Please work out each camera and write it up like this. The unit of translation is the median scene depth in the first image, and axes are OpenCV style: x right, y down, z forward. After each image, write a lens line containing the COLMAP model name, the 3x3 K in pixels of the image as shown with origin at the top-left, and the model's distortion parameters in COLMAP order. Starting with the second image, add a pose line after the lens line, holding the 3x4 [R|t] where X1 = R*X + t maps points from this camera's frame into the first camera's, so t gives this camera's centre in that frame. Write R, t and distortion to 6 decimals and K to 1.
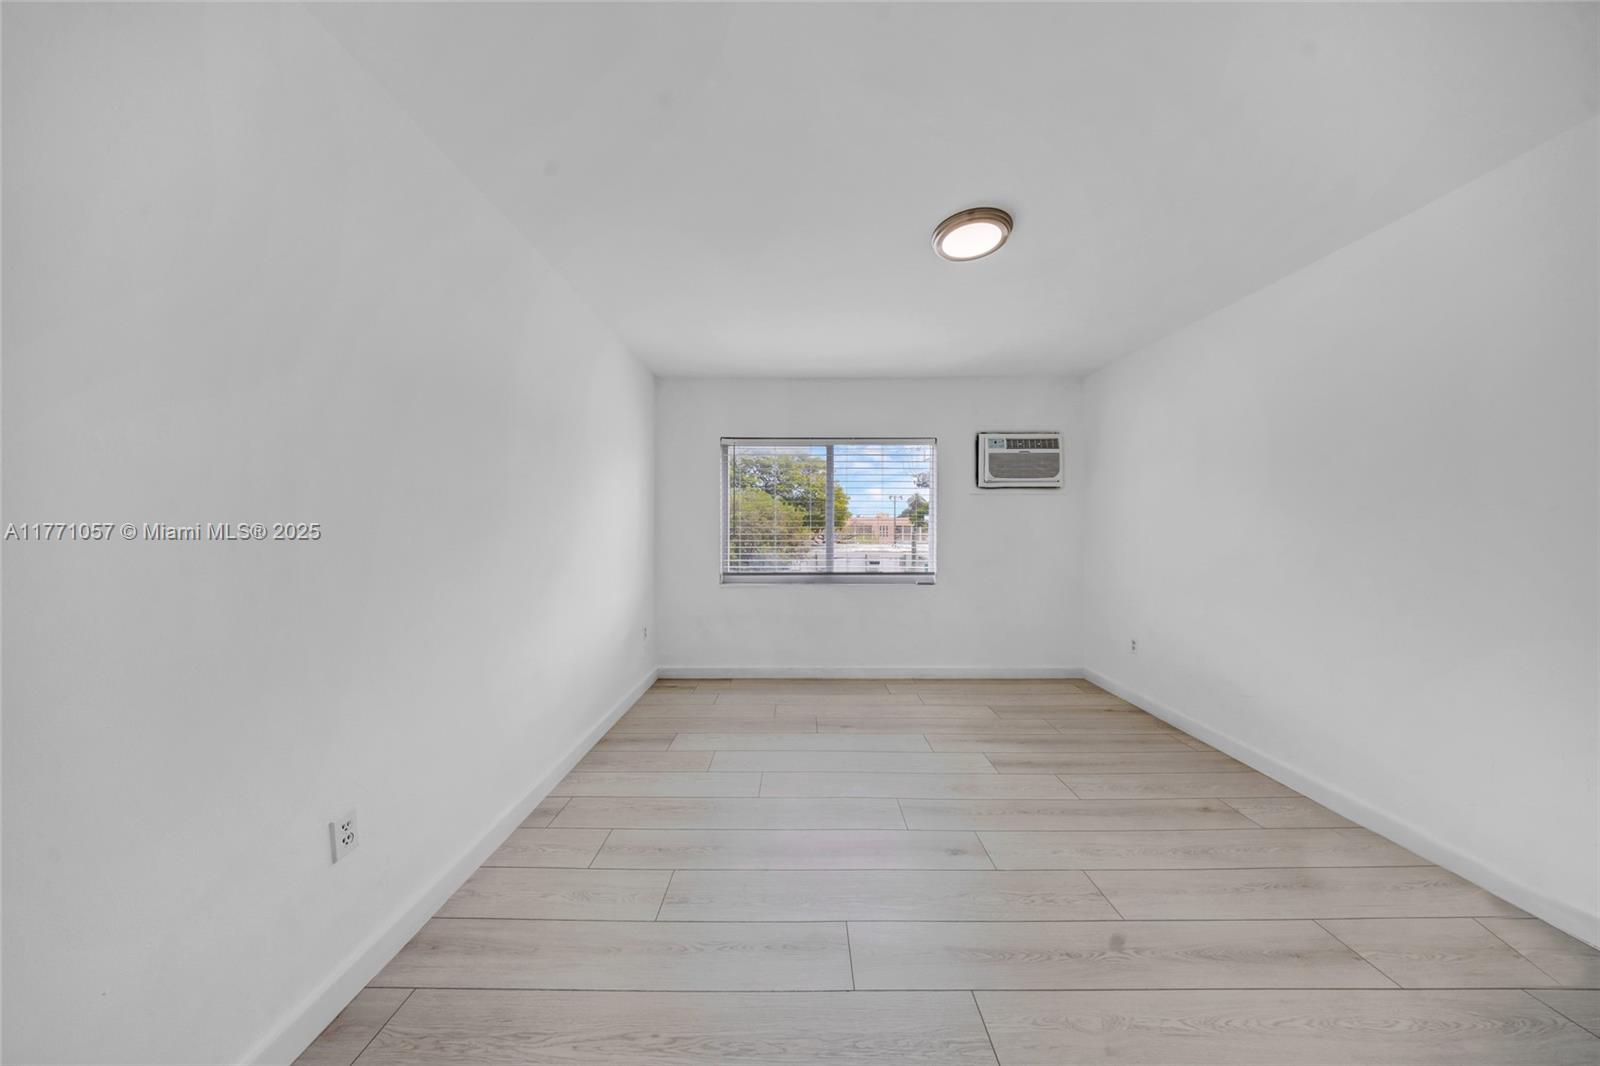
lens RADIAL K [[473.3, 0, 798.5], [0, 473.3, 526.9], [0, 0, 1]] dist [0.004196, -0.001185]
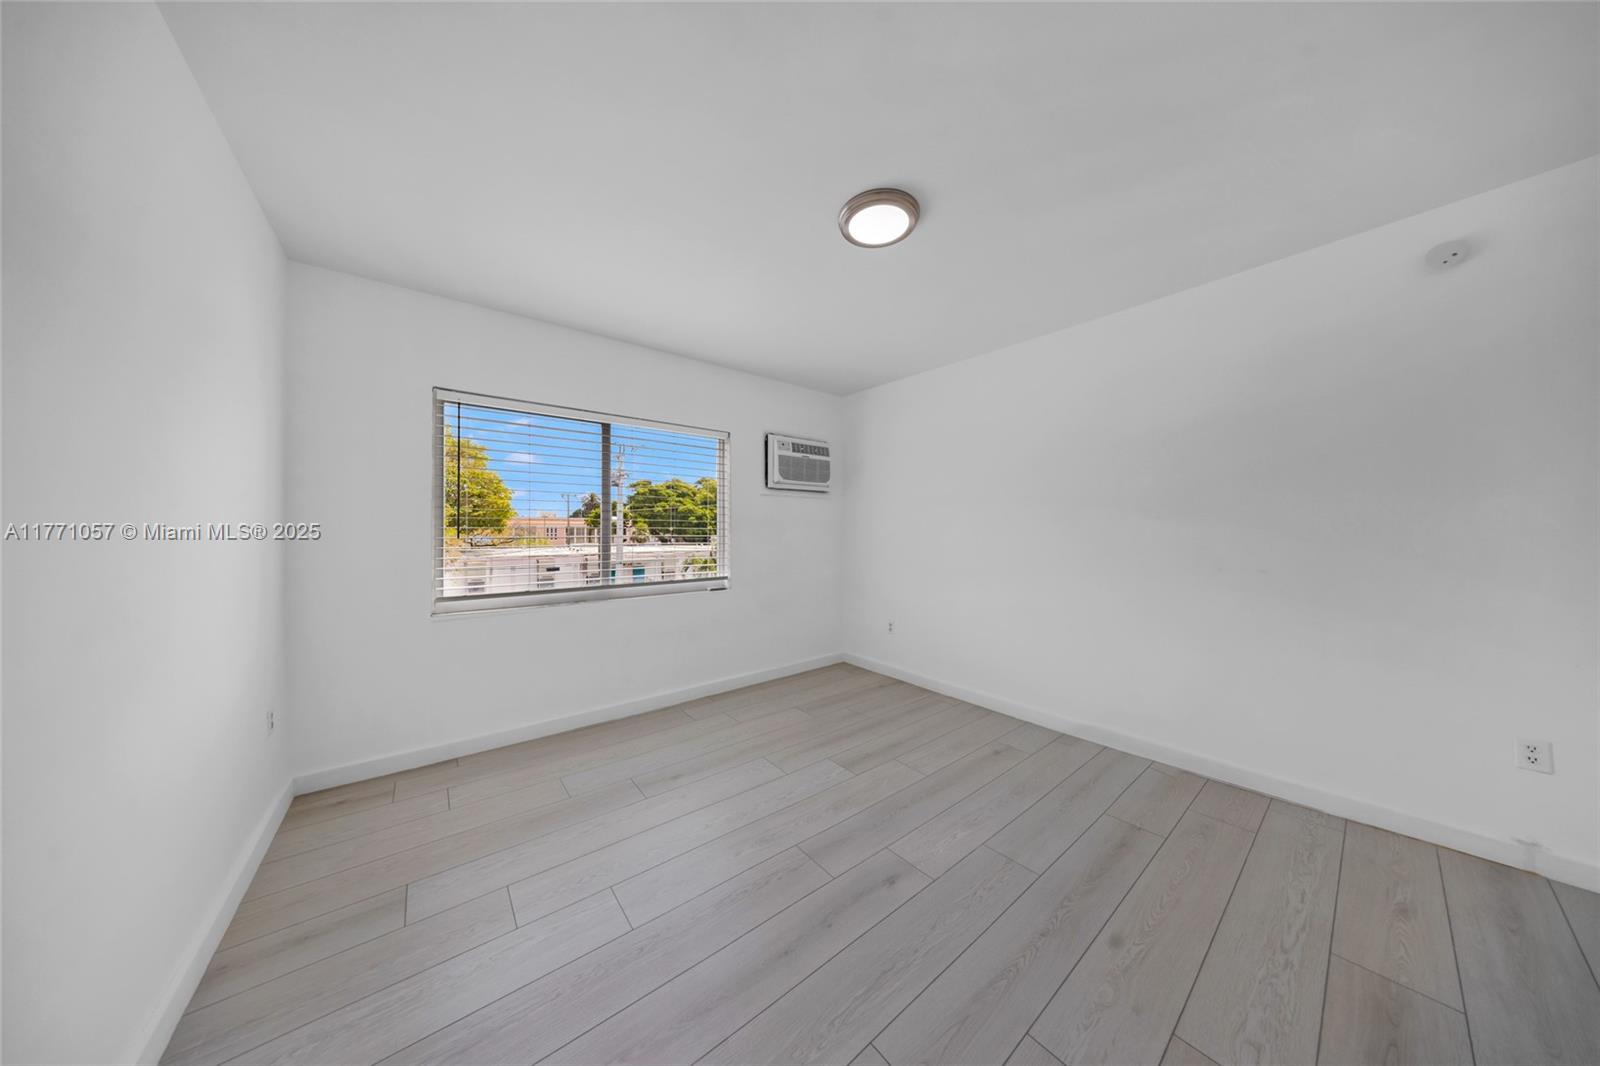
lens RADIAL K [[473.3, 0, 806.2], [0, 473.3, 522.6], [0, 0, 1]] dist [0.004196, -0.001185]
pose [[0.775519, 0.010063, 0.631244, -0.184480], [-0.001942, 0.999906, -0.013554, 0.002282], [-0.631322, 0.009285, 0.775466, 0.184434]]
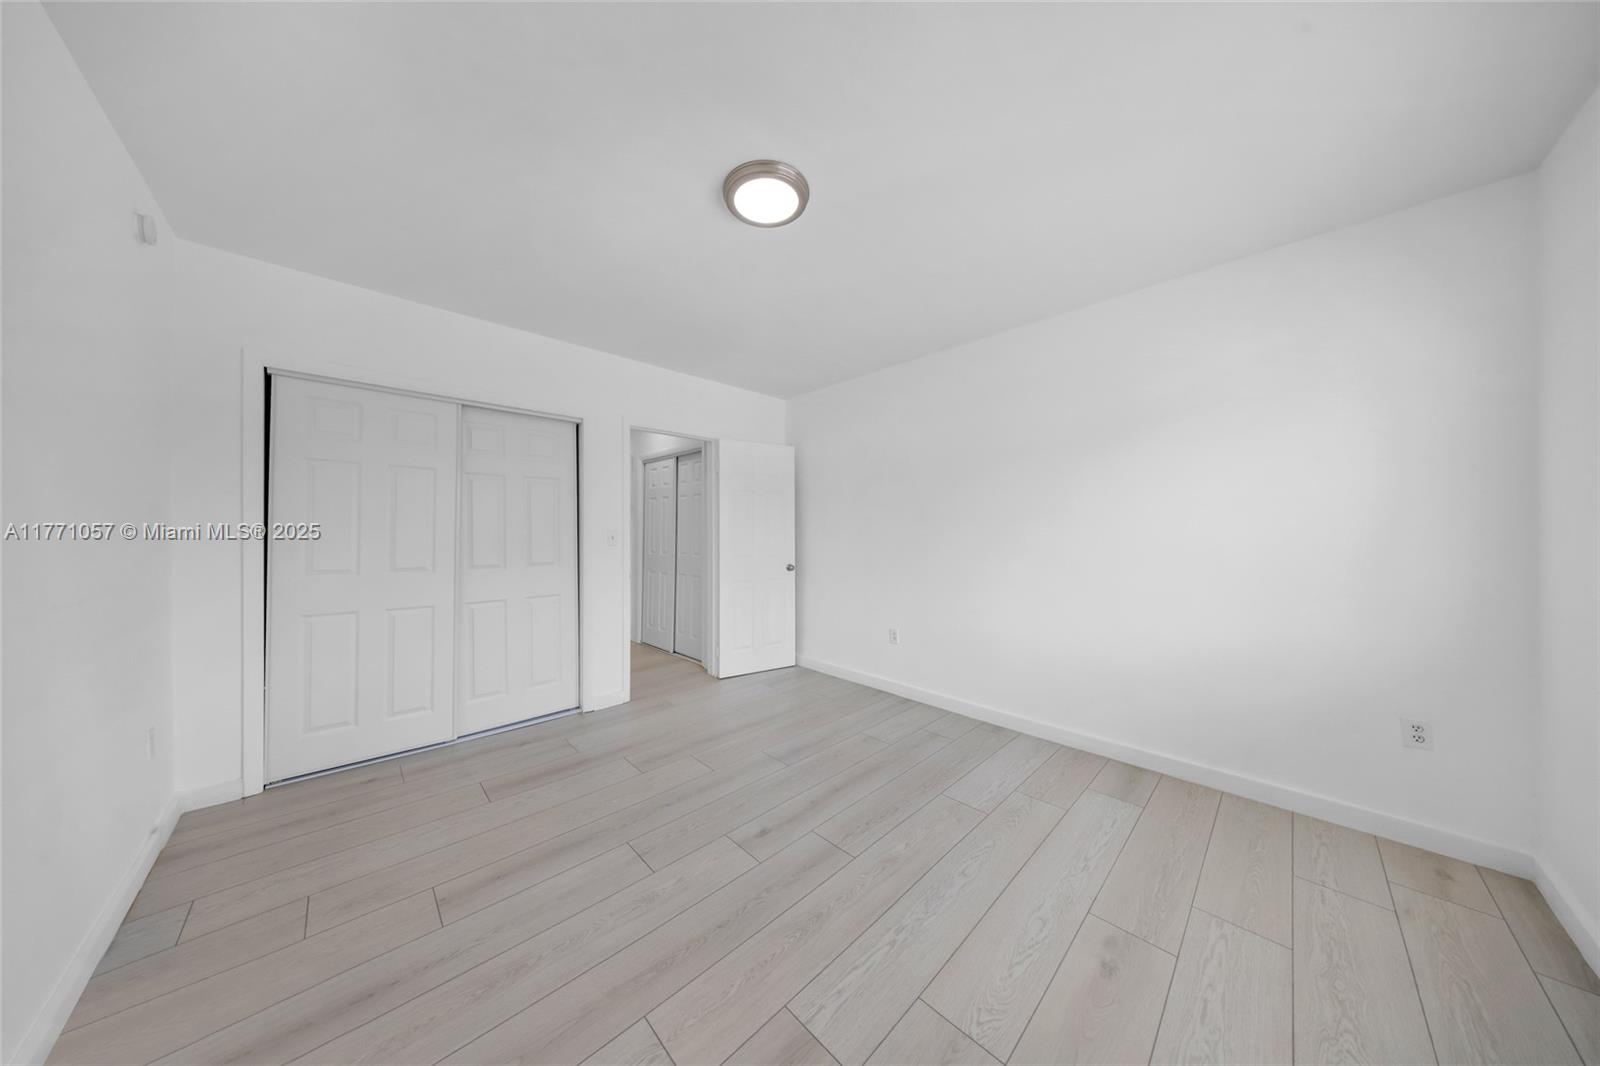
lens RADIAL K [[473.3, 0, 786.3], [0, 473.3, 536.2], [0, 0, 1]] dist [0.004196, -0.001185]
pose [[-0.729787, 0.003027, -0.683668, 0.487192], [0.001200, 0.999994, 0.003146, 0.008761], [0.683674, 0.001475, -0.729786, 0.867608]]
